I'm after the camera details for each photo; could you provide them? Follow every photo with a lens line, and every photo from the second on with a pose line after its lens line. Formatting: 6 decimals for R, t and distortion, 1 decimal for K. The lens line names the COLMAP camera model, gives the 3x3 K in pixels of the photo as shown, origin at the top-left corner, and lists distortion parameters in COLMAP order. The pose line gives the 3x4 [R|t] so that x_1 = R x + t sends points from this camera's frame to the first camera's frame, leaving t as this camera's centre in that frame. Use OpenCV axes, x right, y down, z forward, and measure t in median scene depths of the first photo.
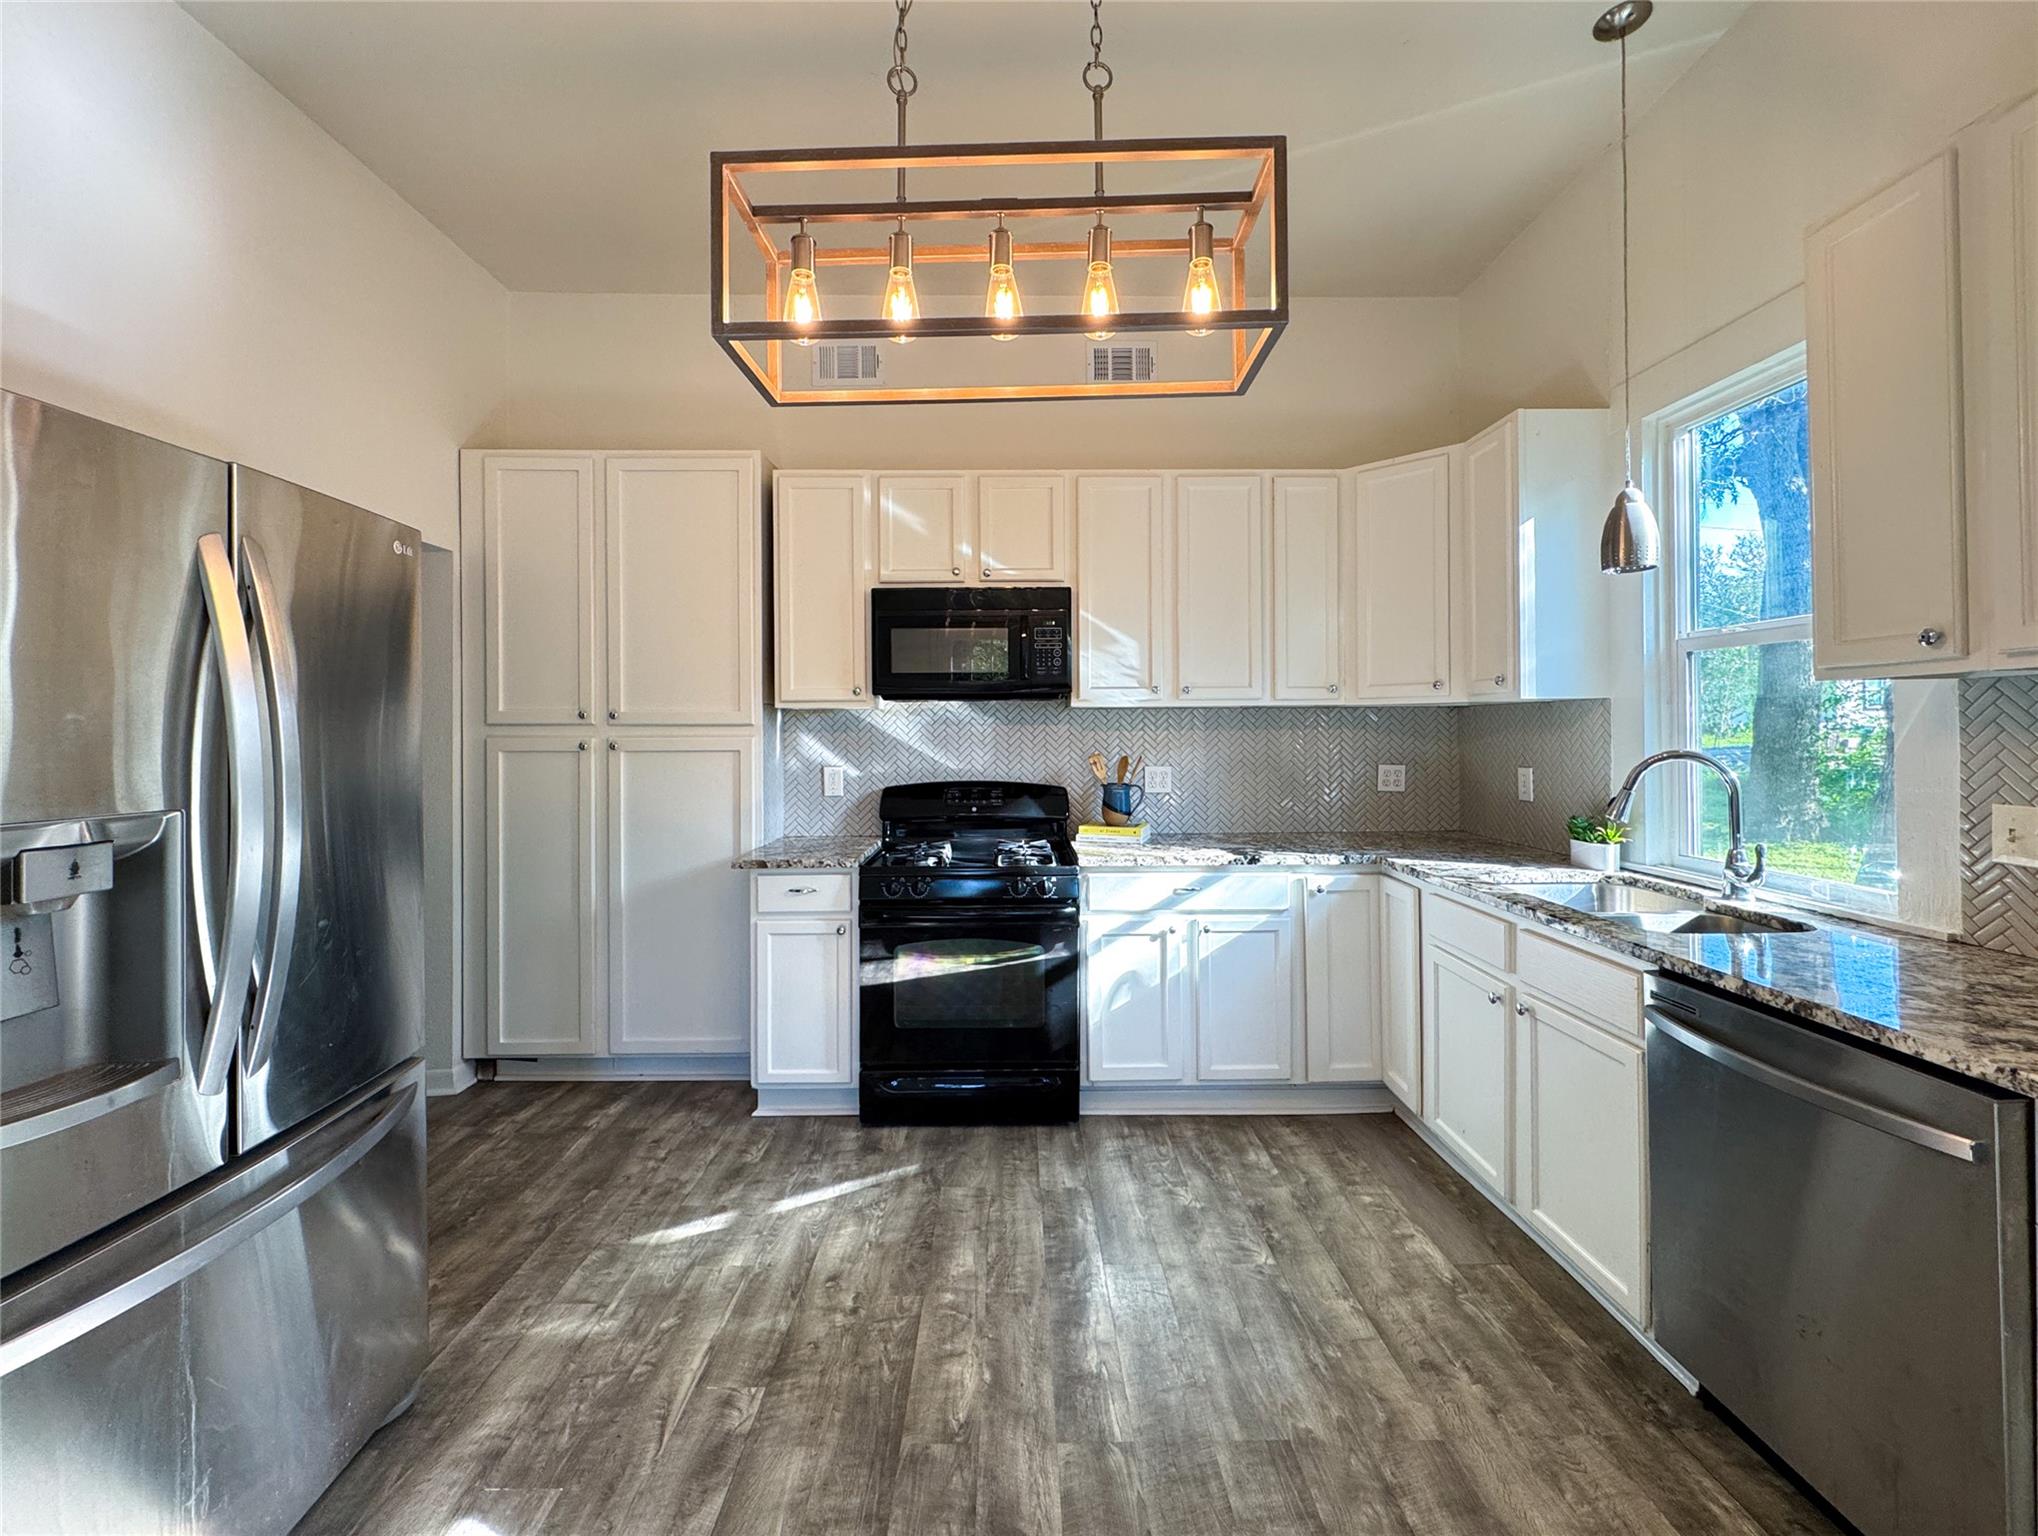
lens RADIAL K [[842.0, 0, 1011.2], [0, 842.0, 736.4], [0, 0, 1]] dist [-0.007432, 0.000394]
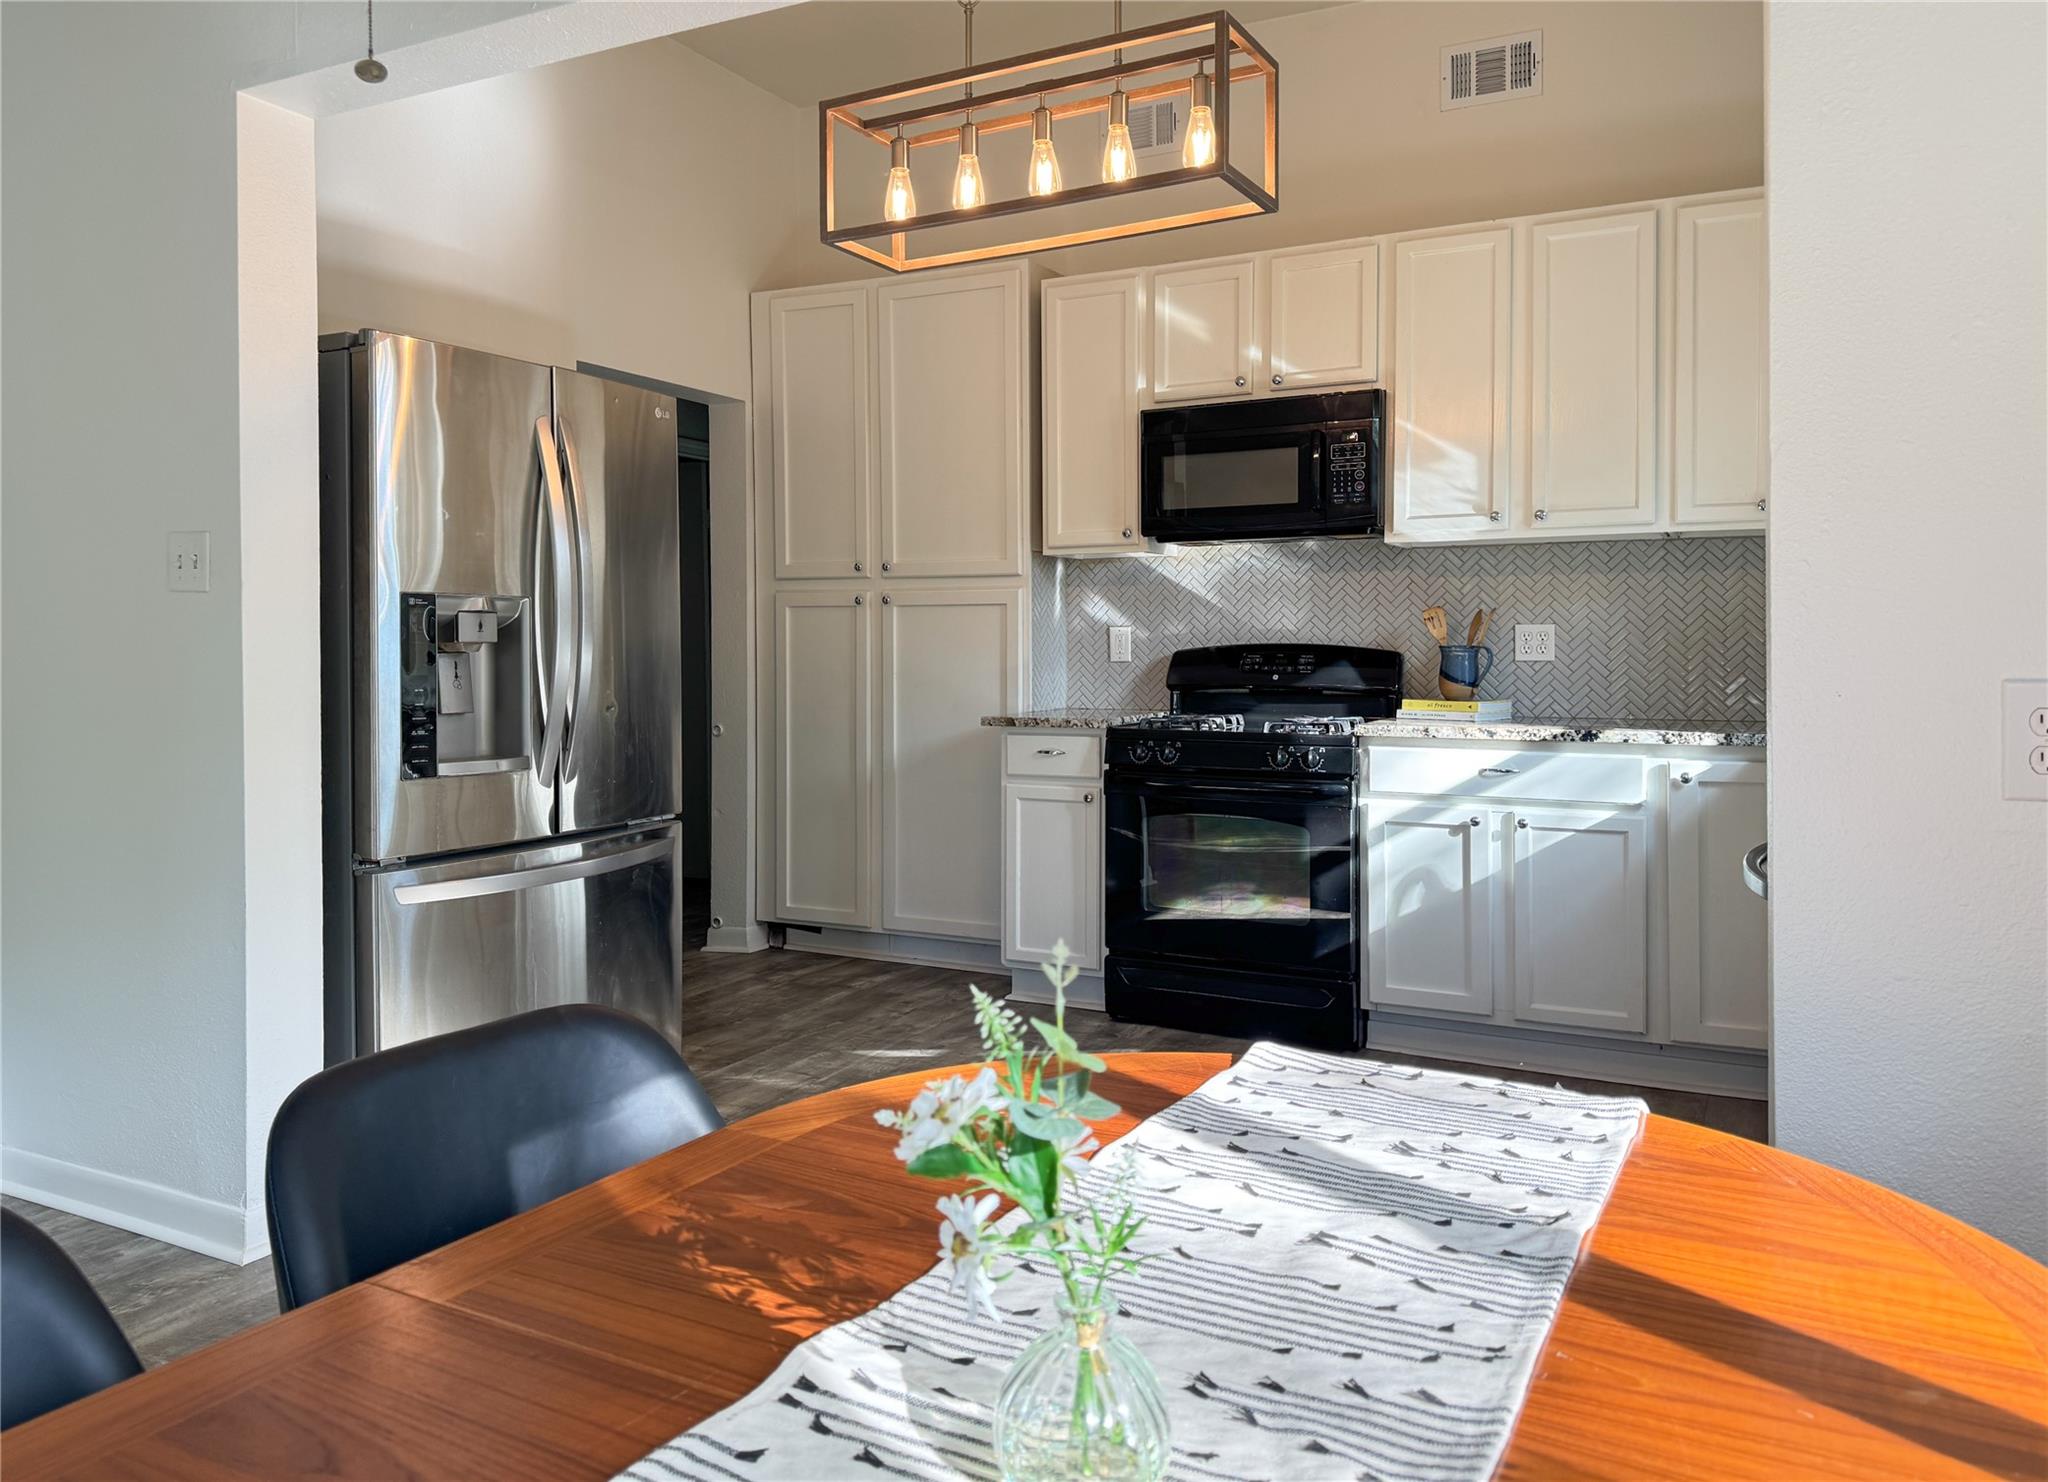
lens RADIAL K [[1509.5, 0, 1022.7], [0, 1509.5, 729.0], [0, 0, 1]] dist [0.042124, -0.006696]
pose [[0.886591, 0.027068, -0.461762, 0.455017], [-0.005883, 0.998865, 0.047258, 0.077122], [0.462517, -0.039182, 0.885744, -0.435876]]
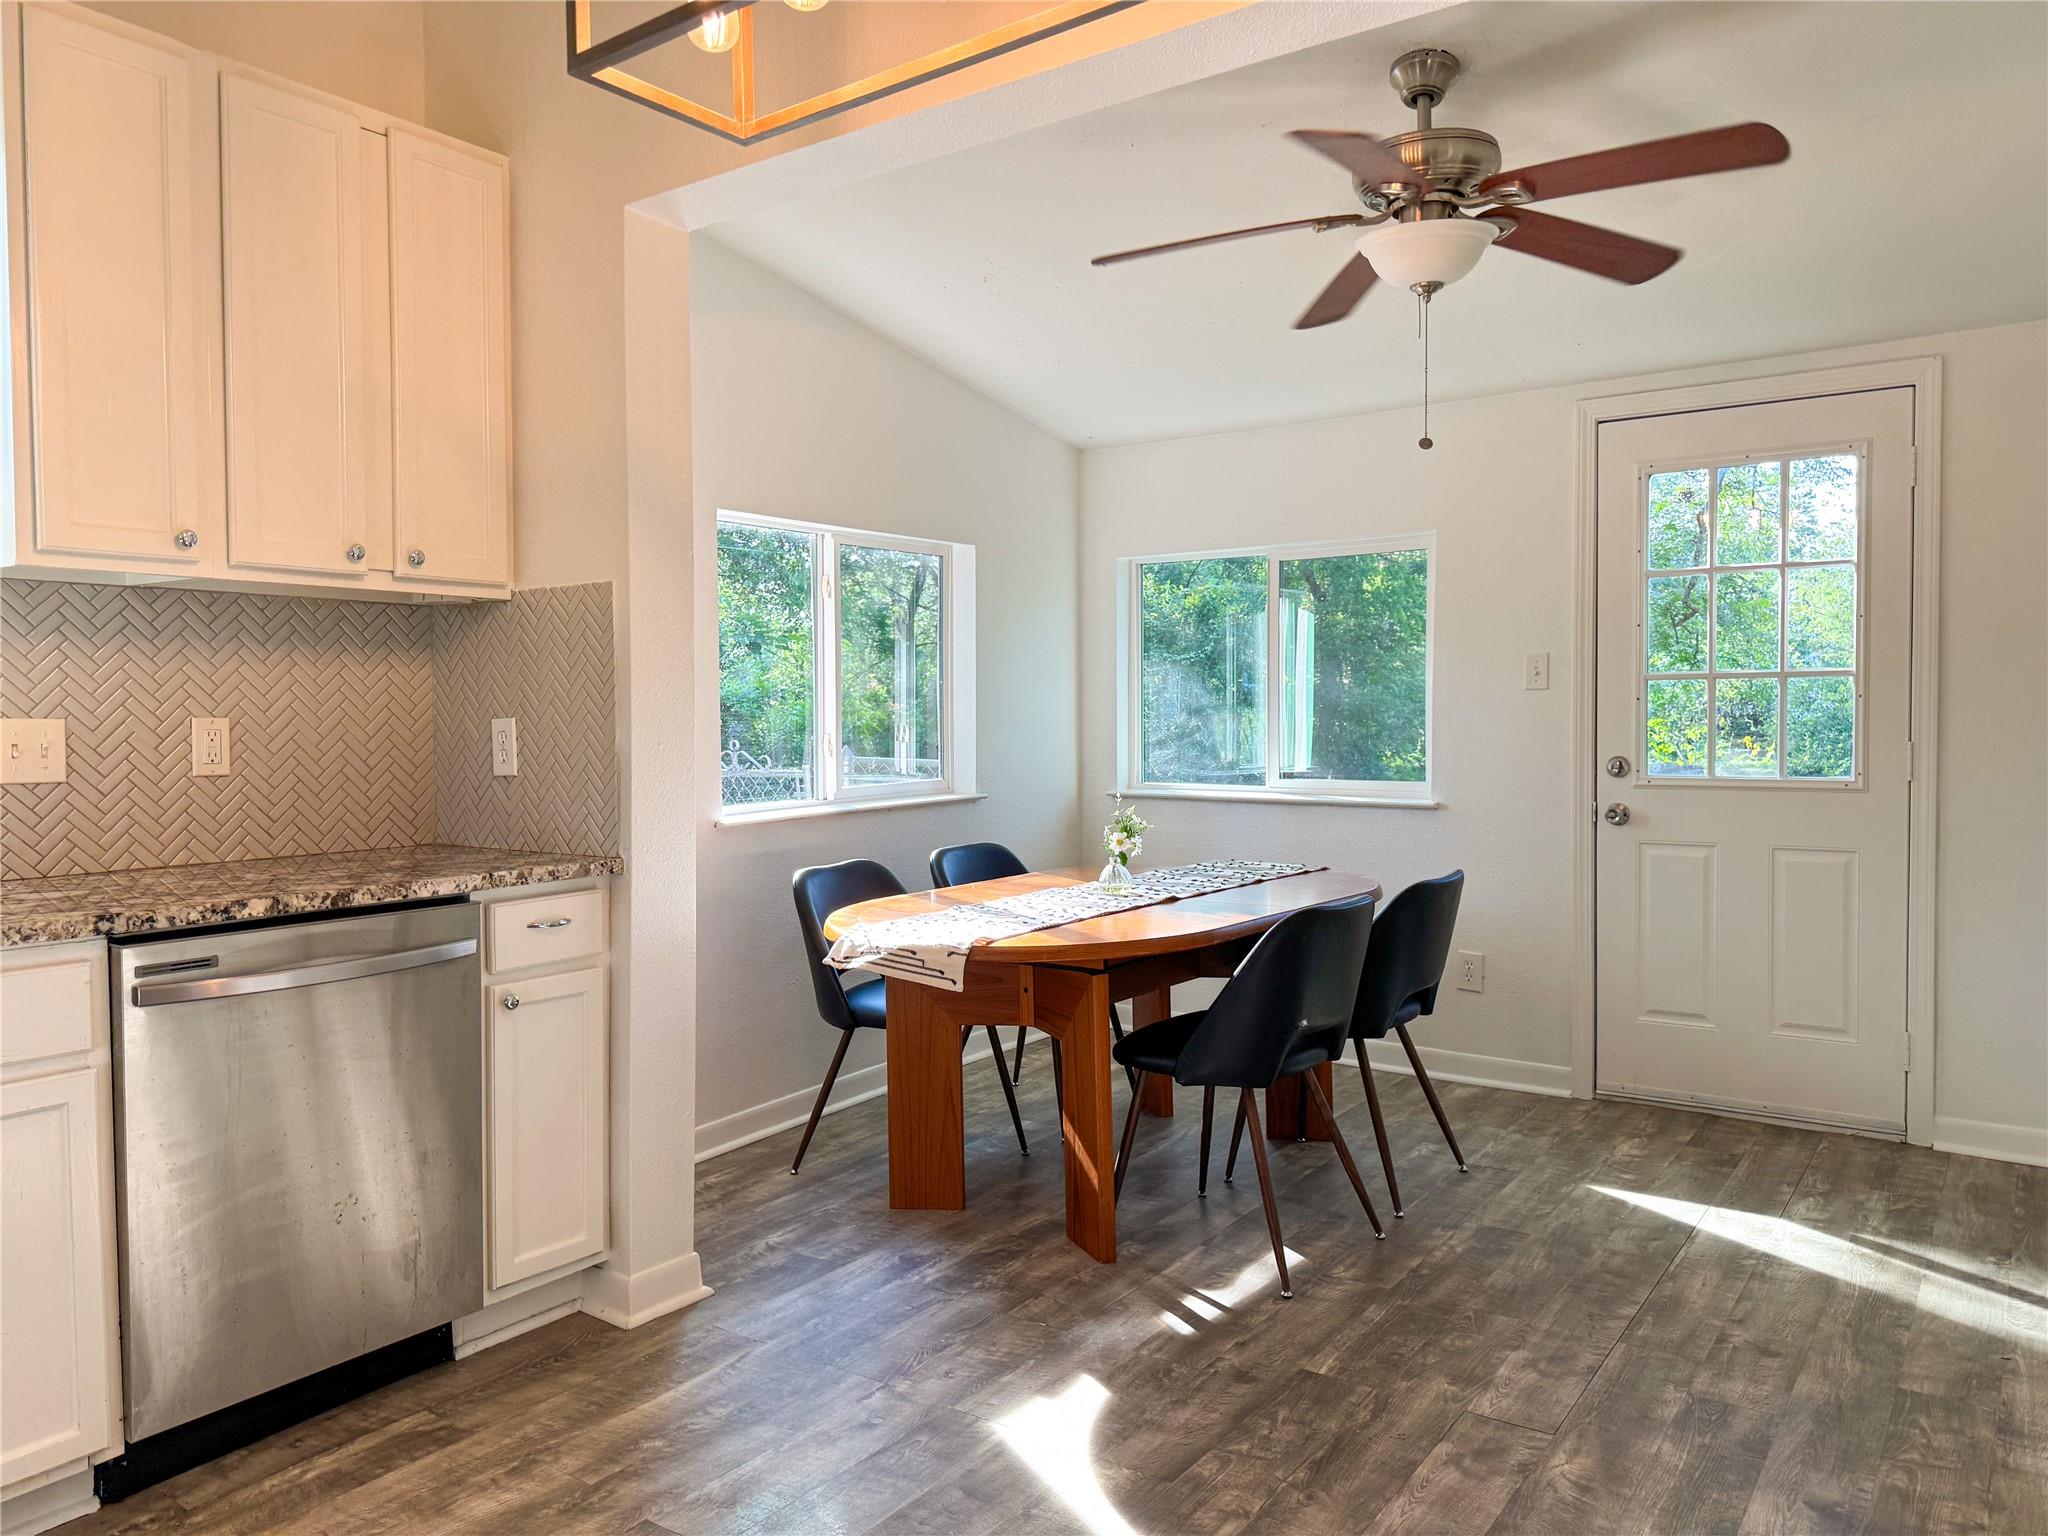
lens RADIAL K [[1466.4, 0, 1018.6], [0, 1466.4, 760.0], [0, 0, 1]] dist [0.040989, -0.040262]
pose [[-0.814222, 0.000406, 0.580553, -0.305135], [0.018425, 0.999514, 0.025143, 0.047901], [-0.580261, 0.031168, -0.813834, 0.769479]]
